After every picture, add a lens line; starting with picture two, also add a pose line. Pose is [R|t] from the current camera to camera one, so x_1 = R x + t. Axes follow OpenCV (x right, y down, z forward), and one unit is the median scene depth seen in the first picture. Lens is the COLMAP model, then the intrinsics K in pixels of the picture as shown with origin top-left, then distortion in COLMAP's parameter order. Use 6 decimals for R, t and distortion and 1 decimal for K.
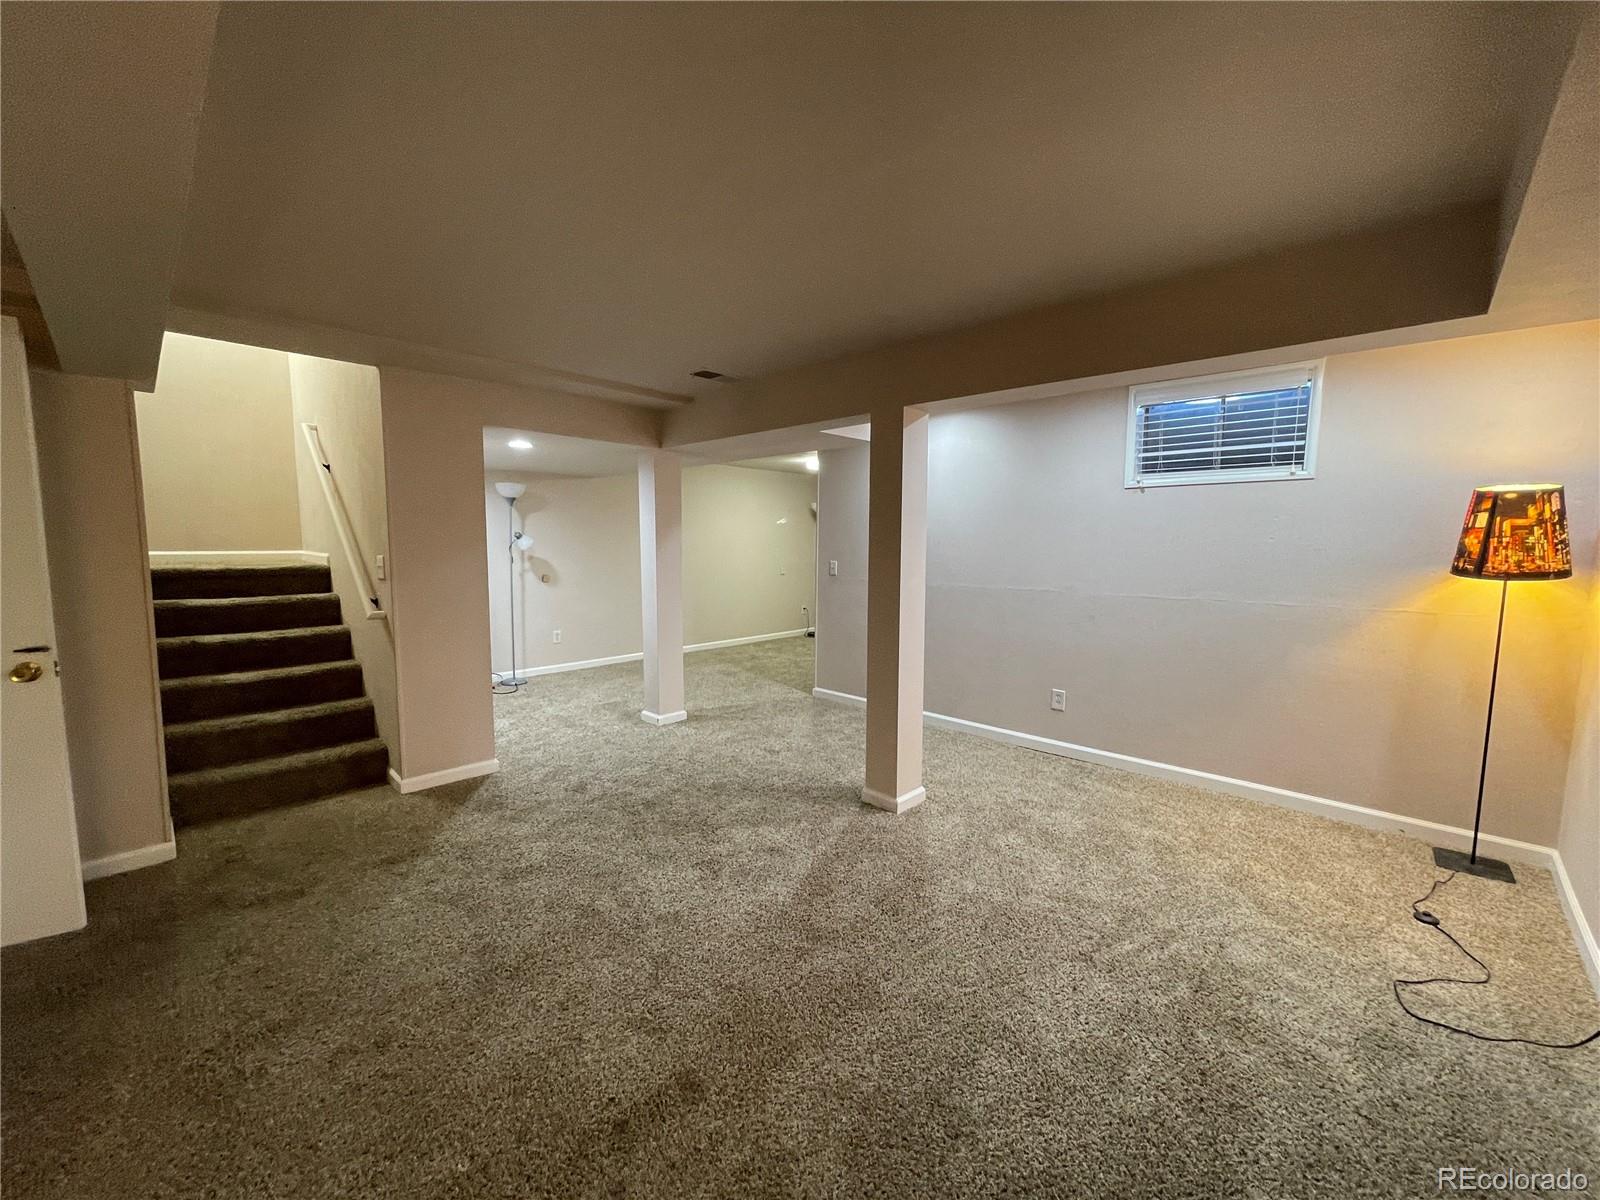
lens RADIAL K [[644.8, 0, 793.9], [0, 644.8, 600.1], [0, 0, 1]] dist [-0.000144, 0.001104]
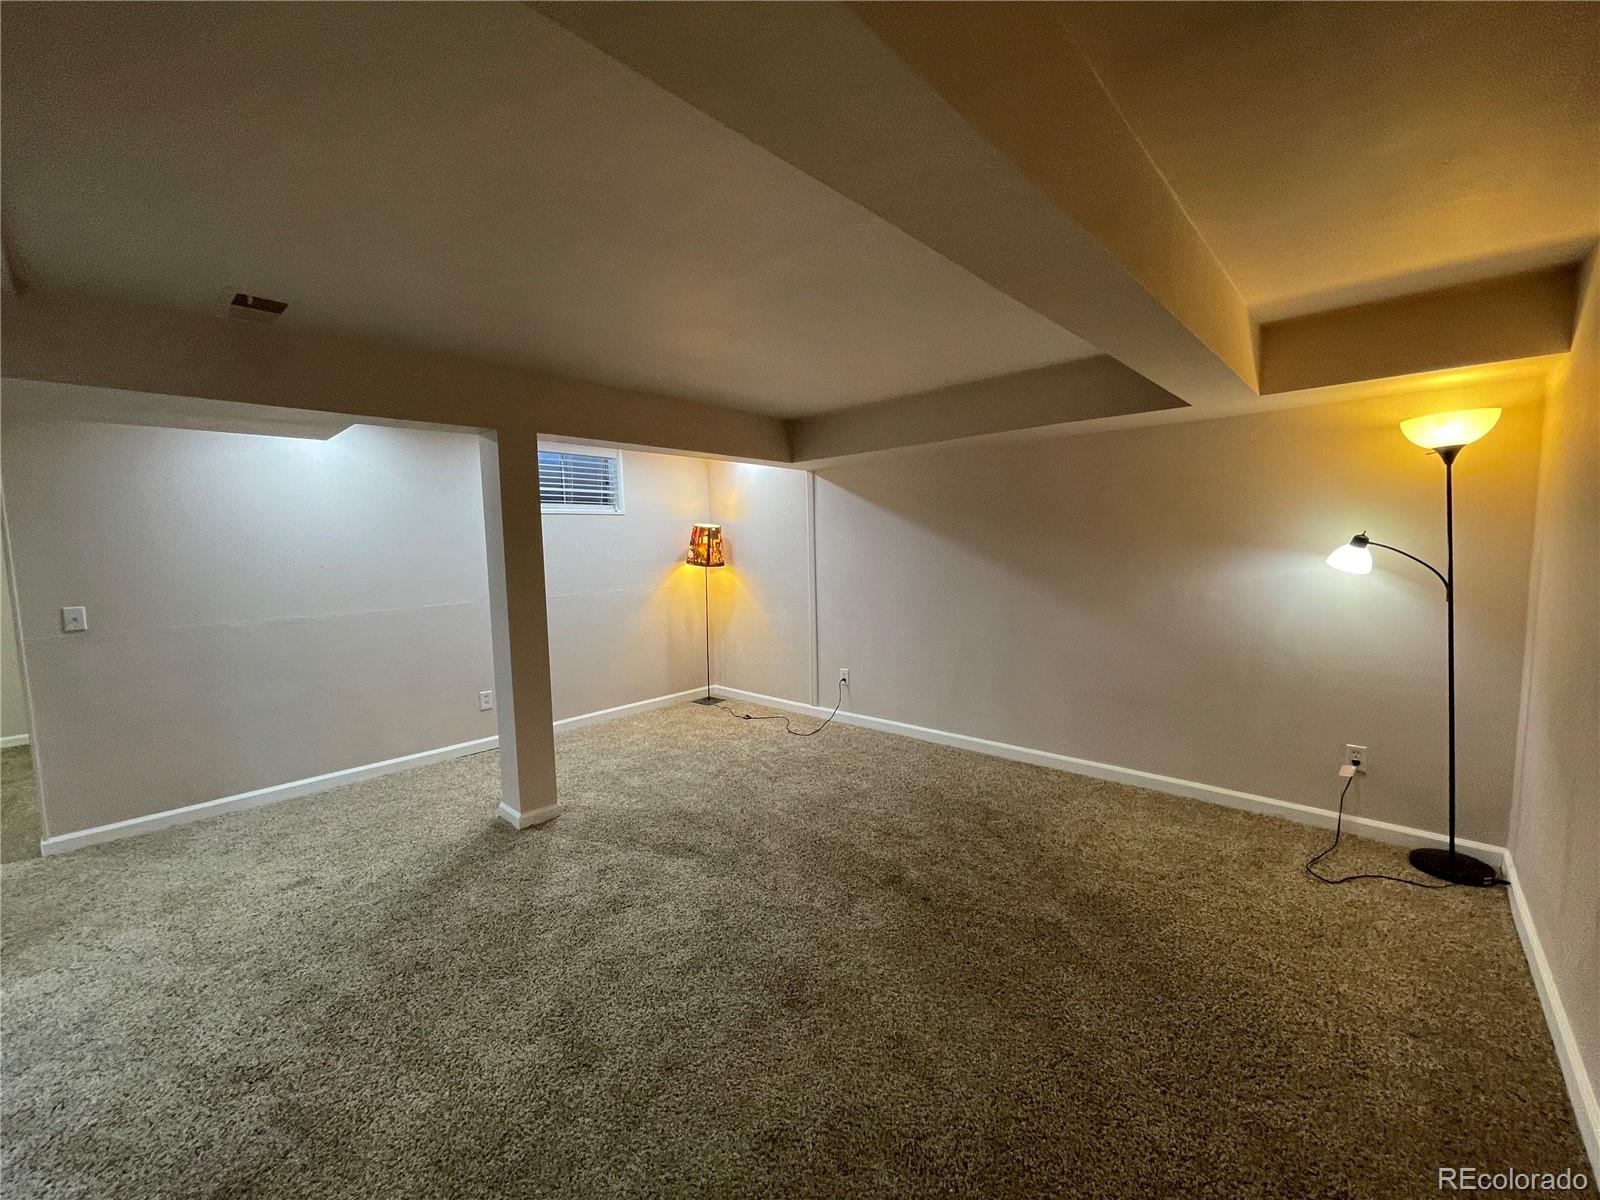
lens RADIAL K [[644.8, 0, 794.7], [0, 644.8, 601.8], [0, 0, 1]] dist [-0.000144, 0.001104]
pose [[-0.023804, -0.095200, 0.995173, -1.012977], [0.118122, 0.988215, 0.097360, -0.085439], [-0.992714, 0.119870, -0.012278, 0.688000]]
